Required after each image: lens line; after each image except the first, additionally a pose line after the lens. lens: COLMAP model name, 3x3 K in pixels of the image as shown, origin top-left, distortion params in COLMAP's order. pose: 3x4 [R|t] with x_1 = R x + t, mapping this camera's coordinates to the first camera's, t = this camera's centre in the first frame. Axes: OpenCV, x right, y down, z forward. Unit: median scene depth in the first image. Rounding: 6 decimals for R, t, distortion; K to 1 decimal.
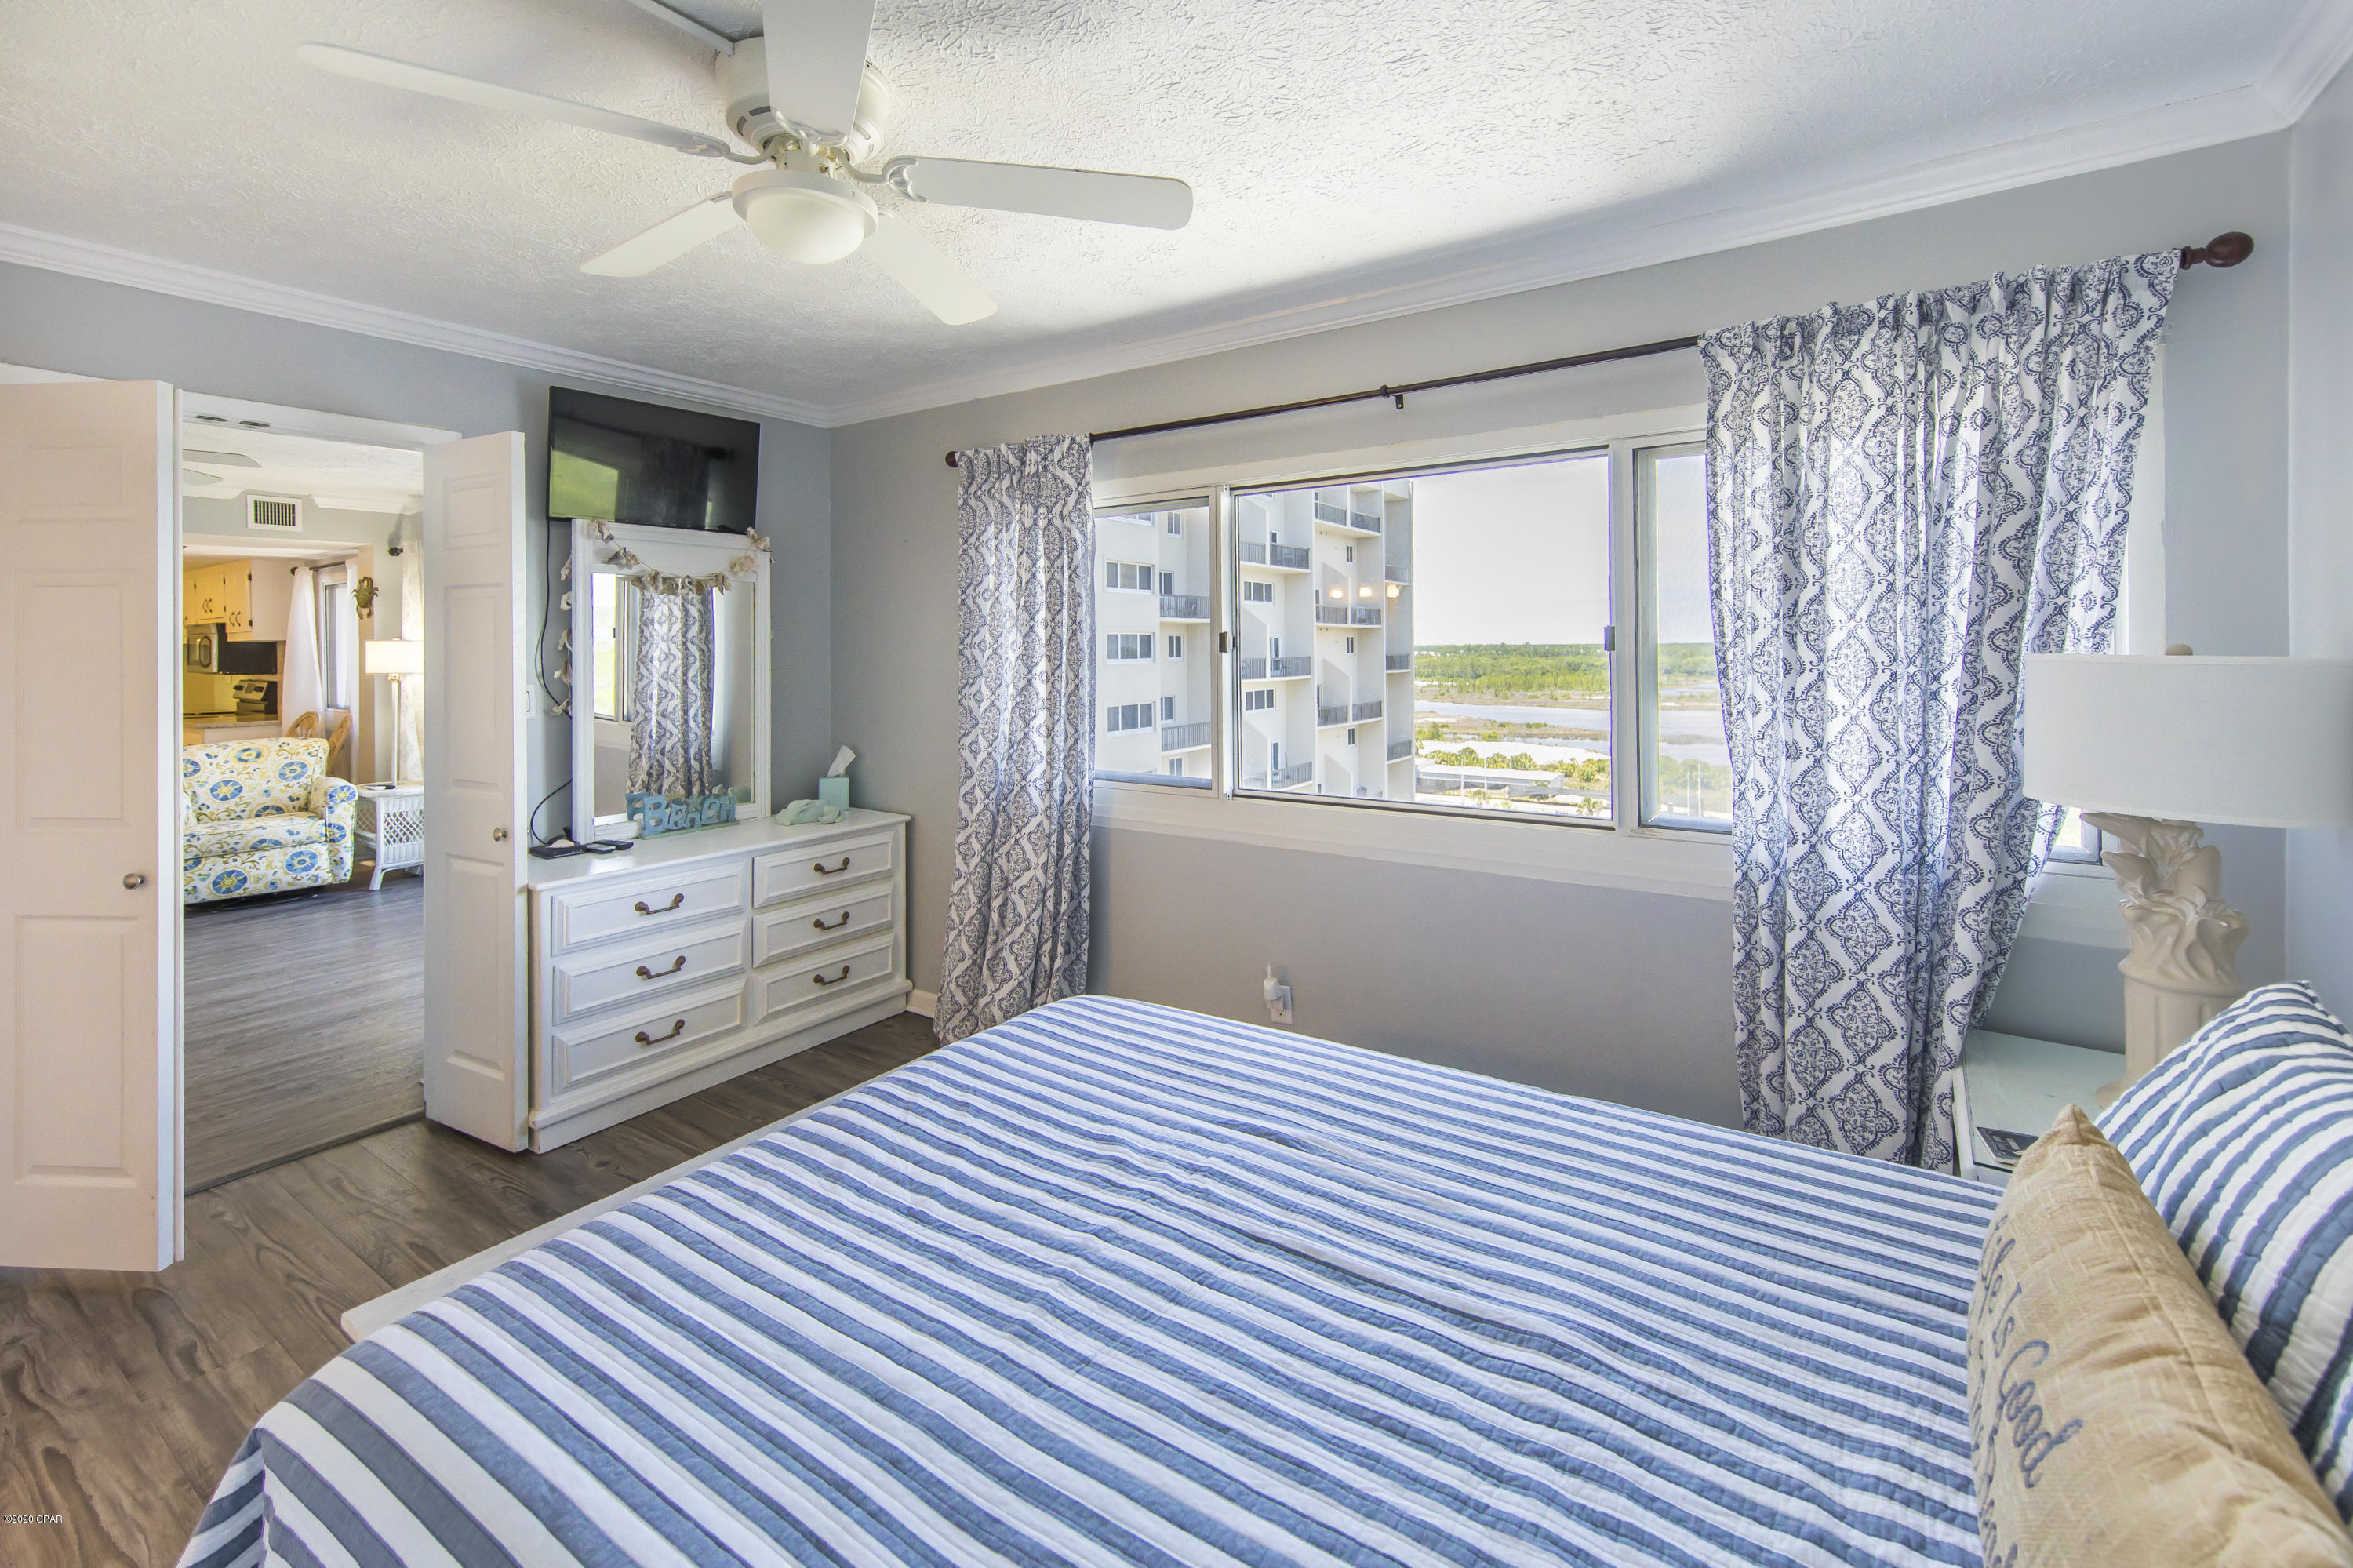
lens RADIAL K [[1022.9, 0, 1149.0], [0, 1022.9, 655.2], [0, 0, 1]] dist [-0.000218, 0.000055]
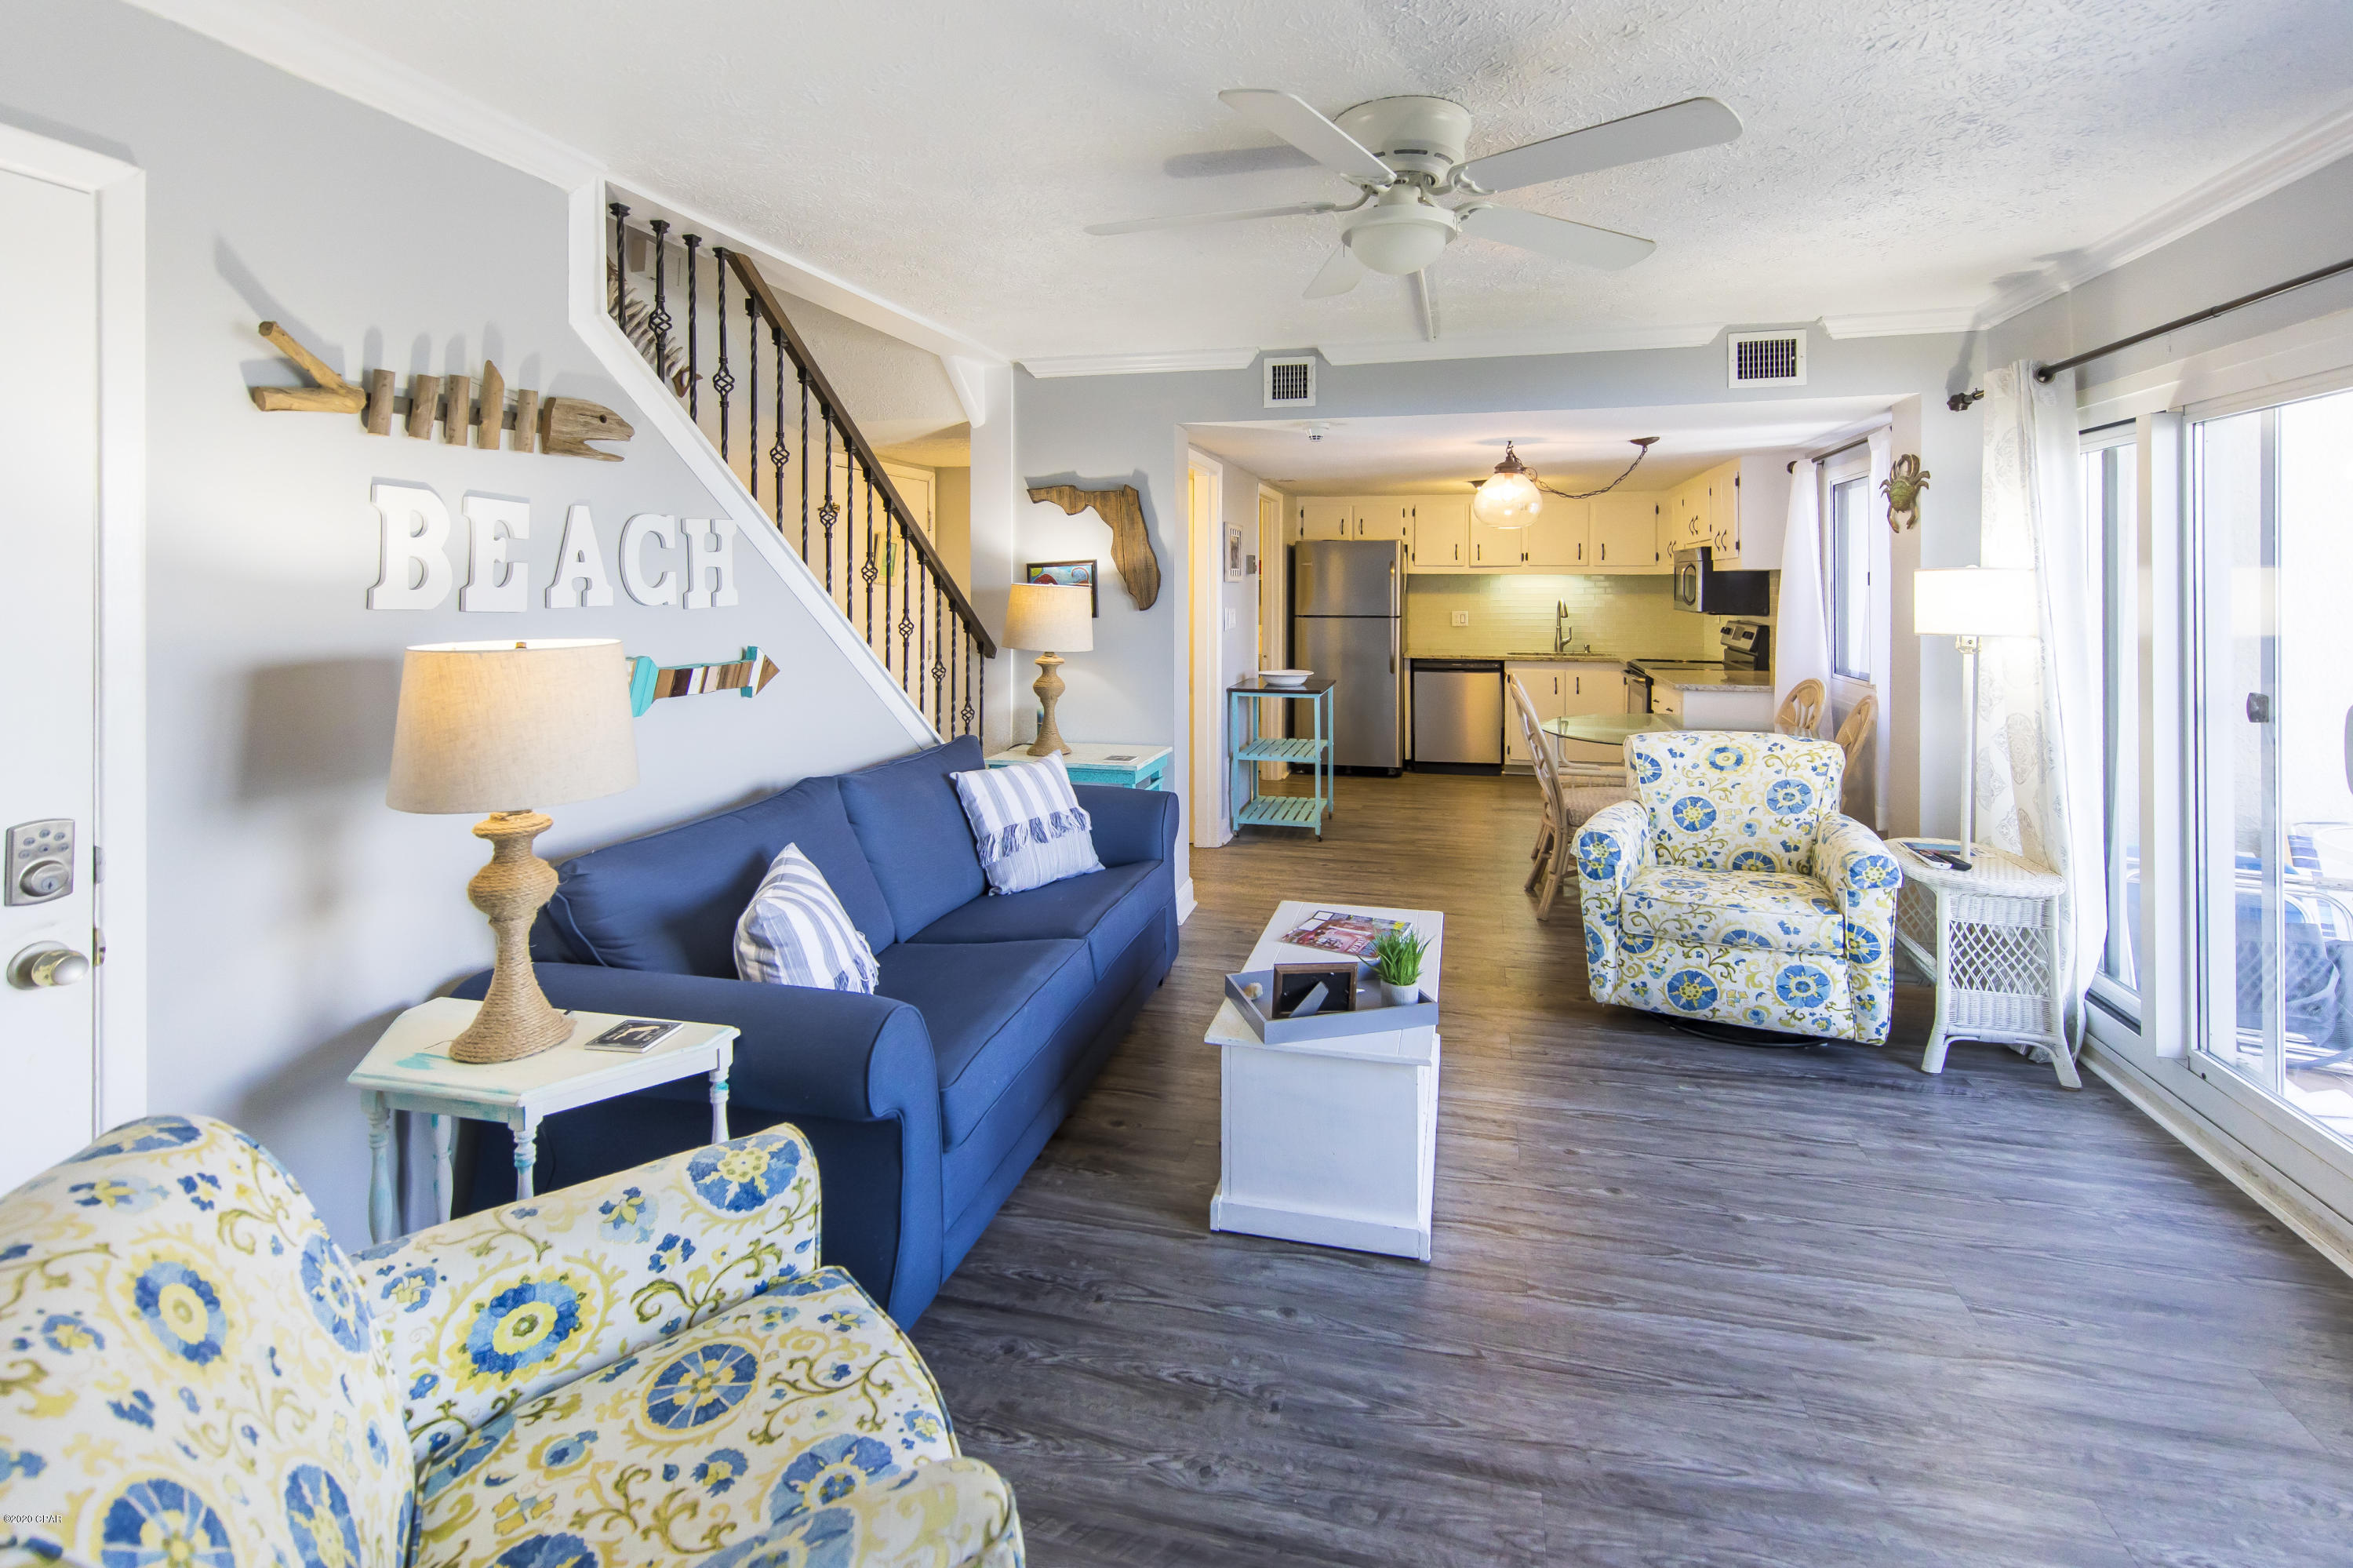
lens RADIAL K [[1099.1, 0, 1195.0], [0, 1099.1, 586.3], [0, 0, 1]] dist [0.005946, -0.000614]
pose [[0.372725, 0.008986, -0.927899, -0.390141], [-0.006542, 0.999954, 0.007056, -0.007590], [0.927919, 0.003441, 0.372766, 0.461435]]
